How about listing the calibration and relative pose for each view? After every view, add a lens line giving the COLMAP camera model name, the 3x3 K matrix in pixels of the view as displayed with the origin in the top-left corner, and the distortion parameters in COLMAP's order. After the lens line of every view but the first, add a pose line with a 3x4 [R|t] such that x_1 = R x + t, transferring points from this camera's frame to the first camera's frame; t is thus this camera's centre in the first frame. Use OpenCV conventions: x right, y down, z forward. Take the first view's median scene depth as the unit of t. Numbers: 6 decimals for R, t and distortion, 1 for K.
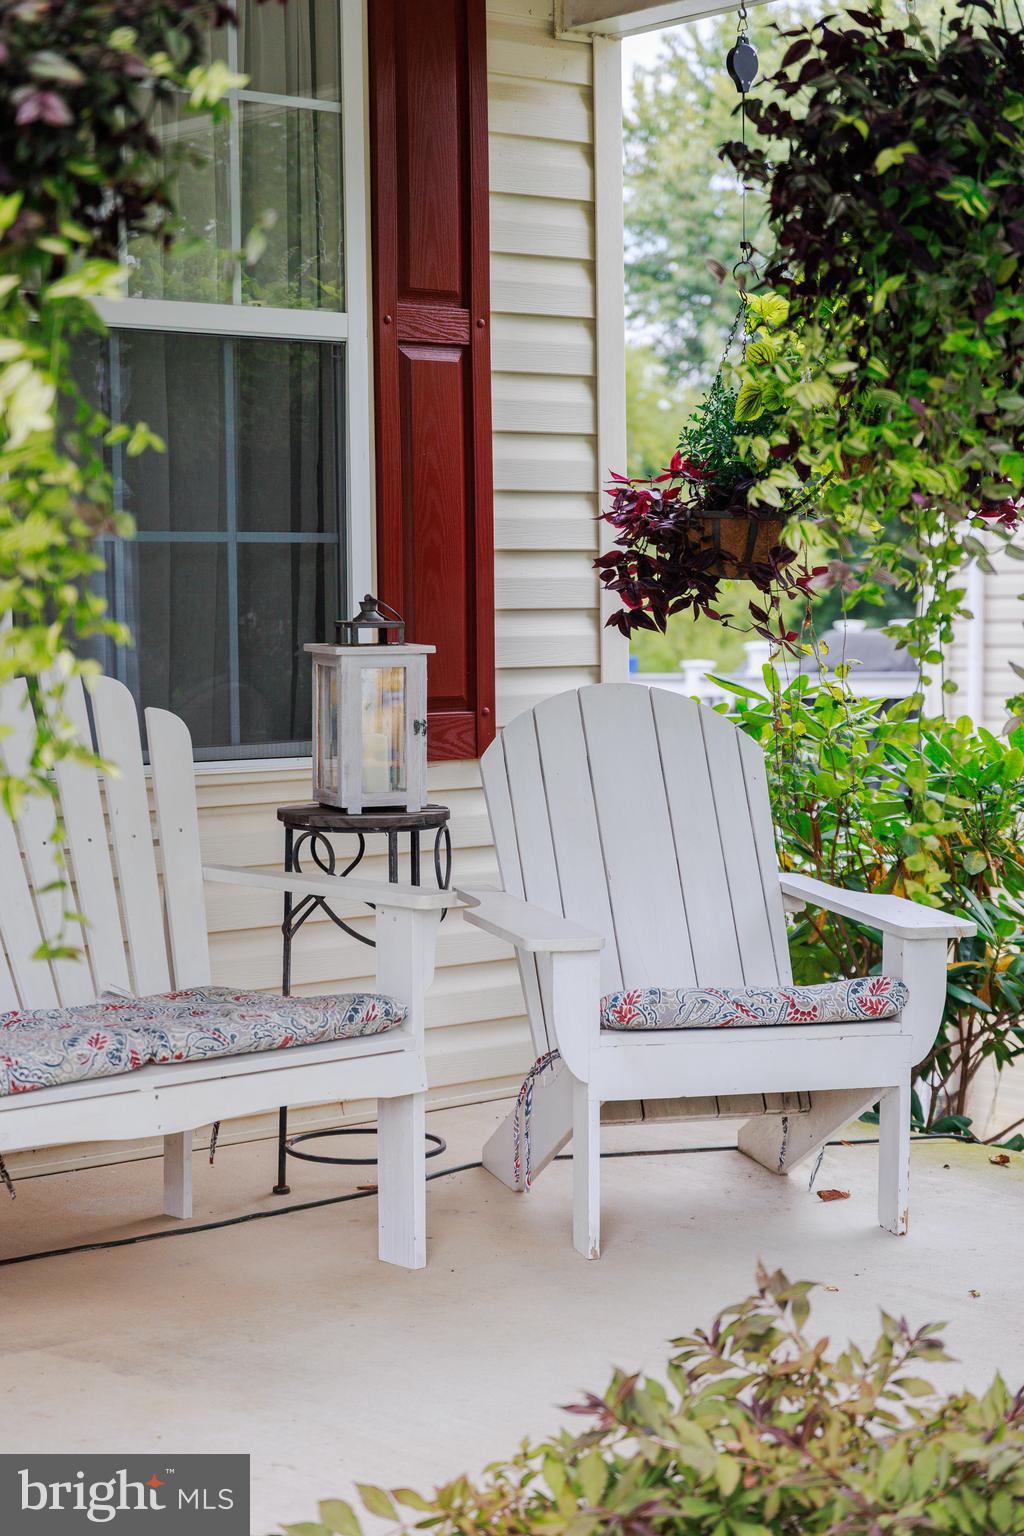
lens RADIAL K [[3065.2, 0, 511.5], [0, 3065.2, 767.2], [0, 0, 1]] dist [-0.101223, 0.000000]
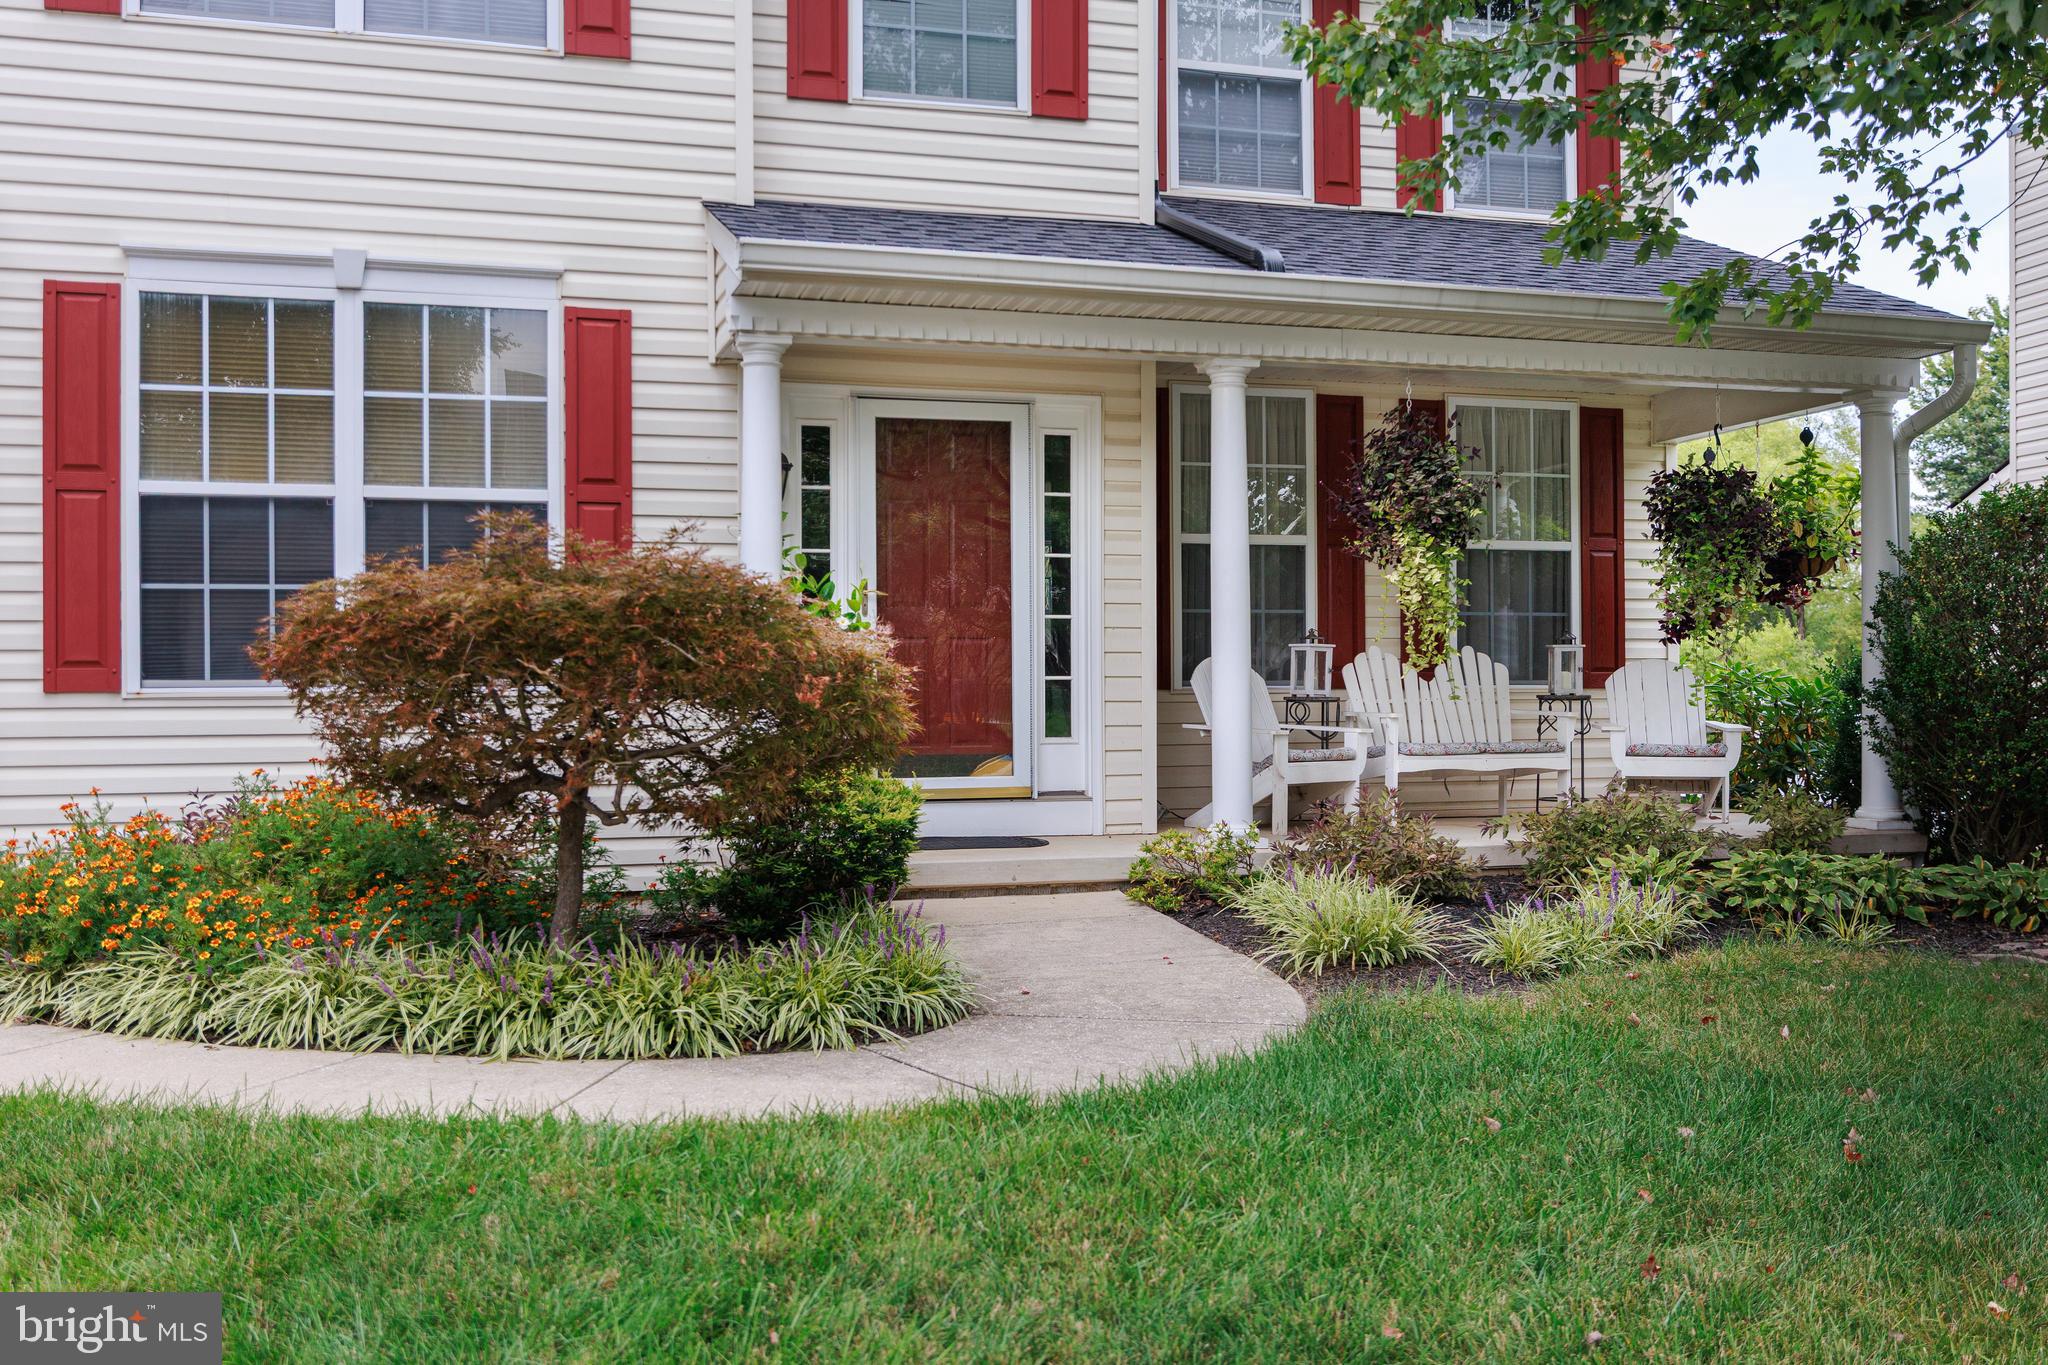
lens RADIAL K [[1954.7, 0, 1022.2], [0, 1954.7, 677.1], [0, 0, 1]] dist [0.002915, 0.000000]
pose [[0.911331, -0.000194, -0.411674, 0.253226], [-0.024309, 0.998230, -0.054285, 0.108353], [0.410955, 0.059479, 0.909713, -1.016530]]
